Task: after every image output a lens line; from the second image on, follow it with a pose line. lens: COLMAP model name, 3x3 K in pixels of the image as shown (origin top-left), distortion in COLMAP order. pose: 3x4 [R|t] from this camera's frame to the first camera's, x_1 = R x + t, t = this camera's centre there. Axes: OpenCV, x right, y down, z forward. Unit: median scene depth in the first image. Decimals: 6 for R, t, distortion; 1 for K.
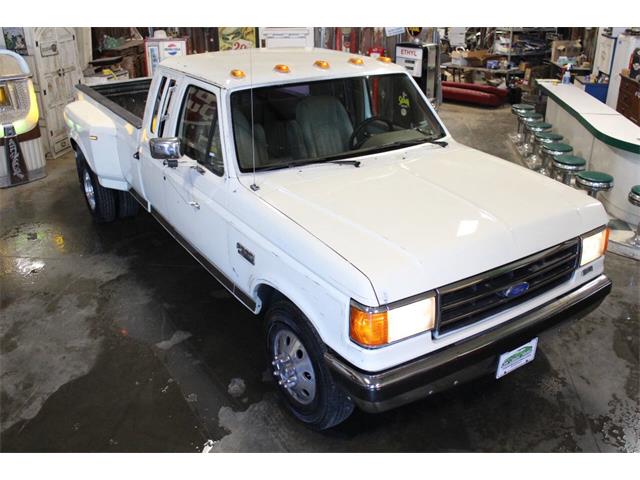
lens RADIAL K [[606.2, 0, 320.0], [0, 606.2, 240.0], [0, 0, 1]] dist [-0.151988, 0.162602]
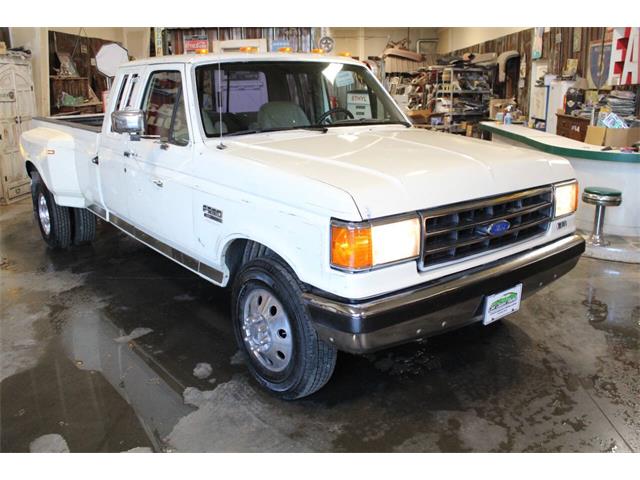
lens RADIAL K [[586.6, 0, 320.0], [0, 586.6, 240.0], [0, 0, 1]] dist [-0.164760, 0.190629]
pose [[0.996120, -0.024345, 0.084570, -0.030149], [0.036628, 0.988475, -0.146884, 0.184451], [-0.080020, 0.149411, 0.985532, 0.081366]]
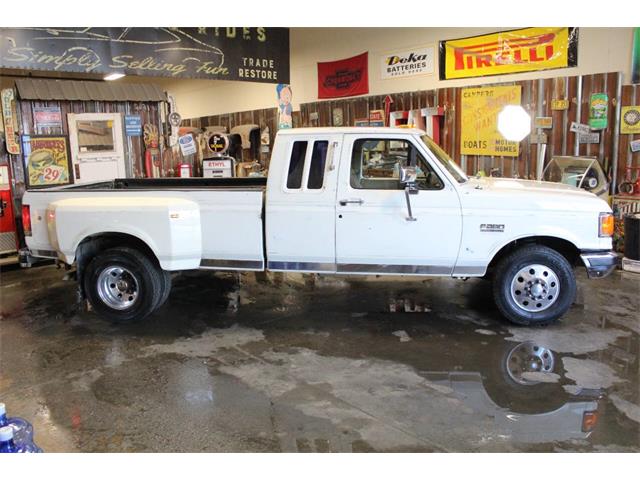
lens RADIAL K [[538.3, 0, 320.0], [0, 538.3, 240.0], [0, 0, 1]] dist [-0.189048, 0.140981]
pose [[0.658382, -0.133804, 0.740696, -1.284975], [0.313392, 0.943447, -0.108134, 0.052453], [-0.684338, 0.303322, 0.663081, 0.376969]]
